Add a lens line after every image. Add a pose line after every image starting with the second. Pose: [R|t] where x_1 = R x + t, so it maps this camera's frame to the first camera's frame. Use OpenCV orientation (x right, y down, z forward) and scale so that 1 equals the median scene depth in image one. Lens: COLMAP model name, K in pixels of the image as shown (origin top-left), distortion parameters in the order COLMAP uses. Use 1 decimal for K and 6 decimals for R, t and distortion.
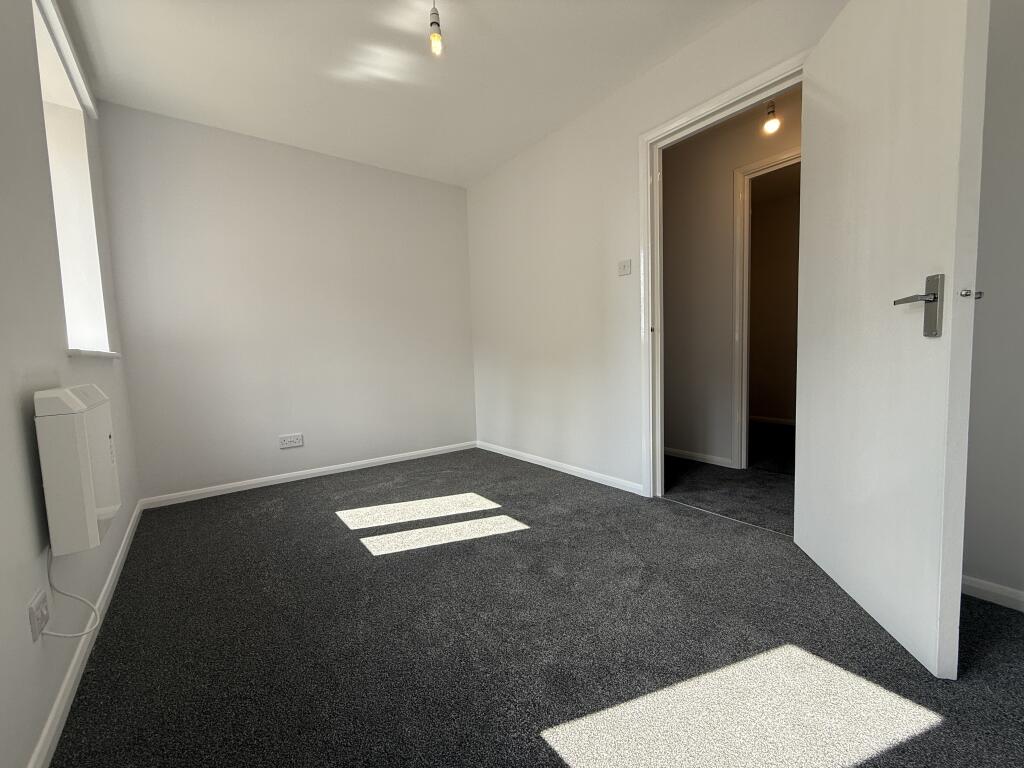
lens RADIAL K [[408.7, 0, 515.3], [0, 408.7, 387.2], [0, 0, 1]] dist [0.003724, 0.001009]
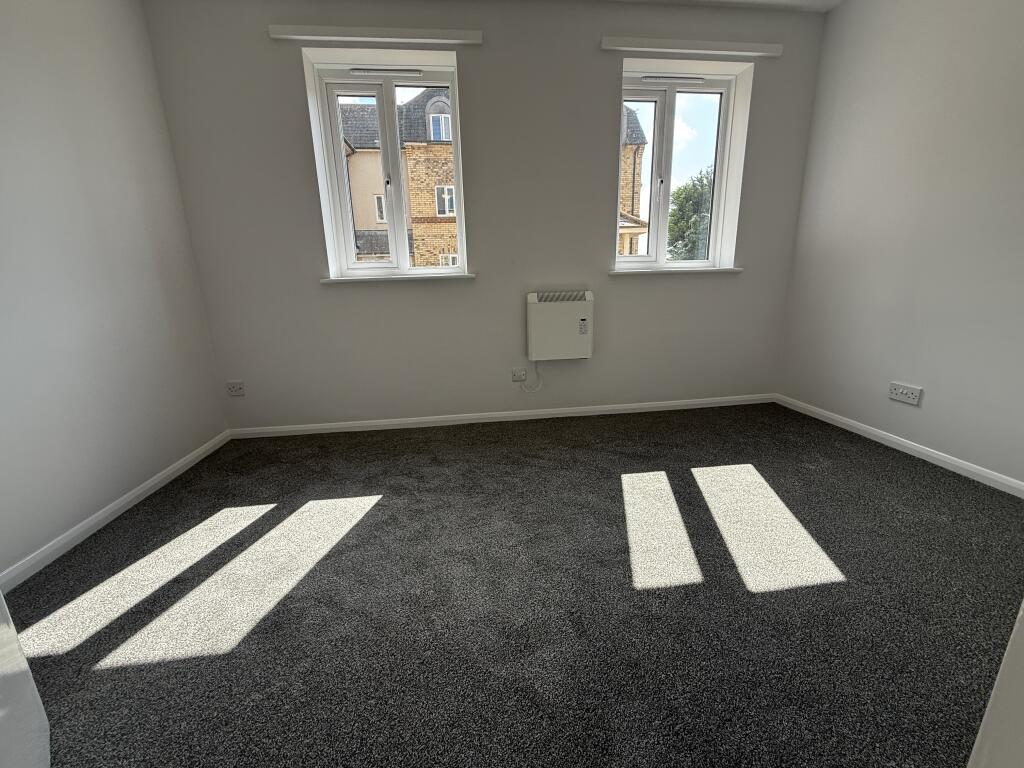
lens RADIAL K [[408.7, 0, 510.5], [0, 408.7, 384.8], [0, 0, 1]] dist [0.003724, 0.001009]
pose [[-0.516839, 0.254517, -0.817373, 0.493528], [-0.030985, 0.948596, 0.314970, -0.110261], [0.855522, 0.188115, -0.482385, 0.974654]]
